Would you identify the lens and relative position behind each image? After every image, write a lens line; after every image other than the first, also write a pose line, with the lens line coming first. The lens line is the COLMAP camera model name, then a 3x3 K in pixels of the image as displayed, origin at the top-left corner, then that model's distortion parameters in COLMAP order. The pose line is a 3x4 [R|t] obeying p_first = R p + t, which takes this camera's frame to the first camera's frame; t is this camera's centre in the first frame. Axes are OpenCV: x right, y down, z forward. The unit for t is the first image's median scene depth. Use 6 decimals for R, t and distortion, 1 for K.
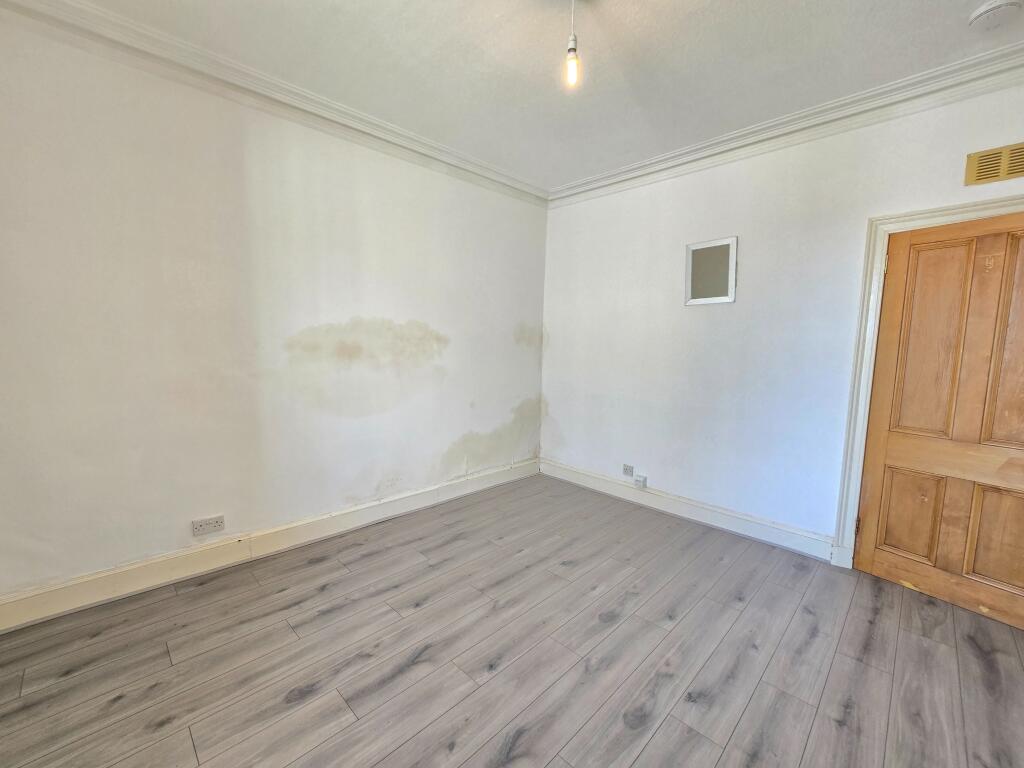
lens RADIAL K [[416.4, 0, 508.5], [0, 416.4, 383.4], [0, 0, 1]] dist [0.000410, -0.000004]
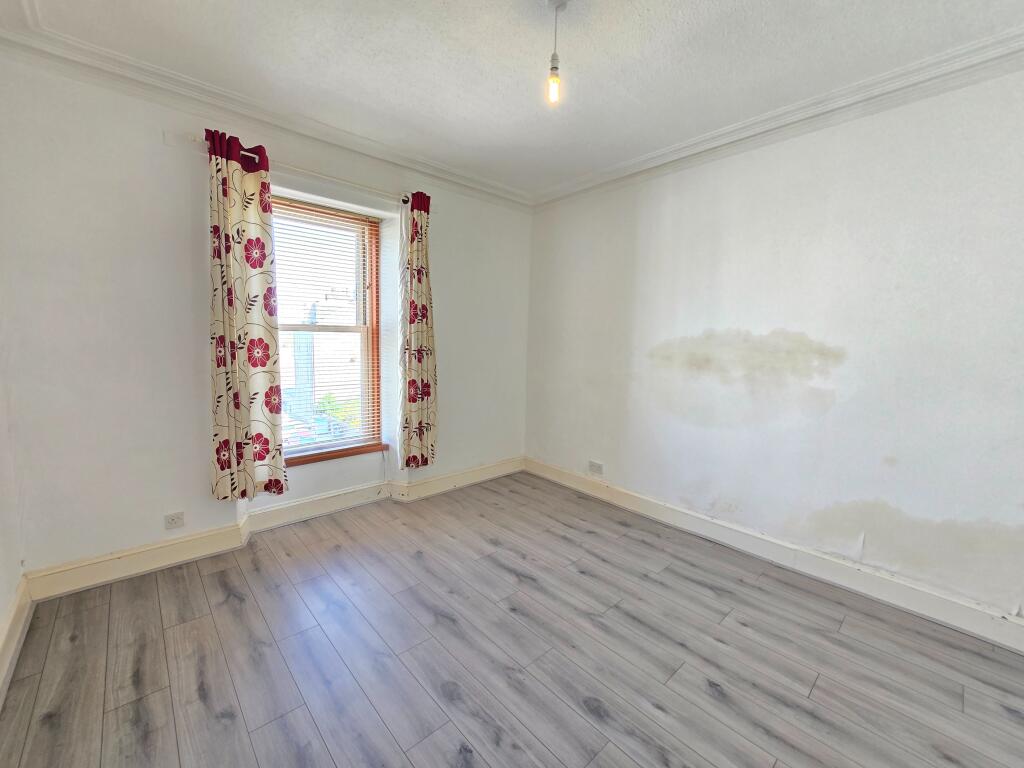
lens RADIAL K [[416.4, 0, 508.5], [0, 416.4, 383.4], [0, 0, 1]] dist [0.000410, -0.000004]
pose [[-0.033189, 0.089657, -0.995420, 0.871008], [-0.120031, 0.988402, 0.093027, -0.082463], [0.992215, 0.122569, -0.022042, 0.704460]]
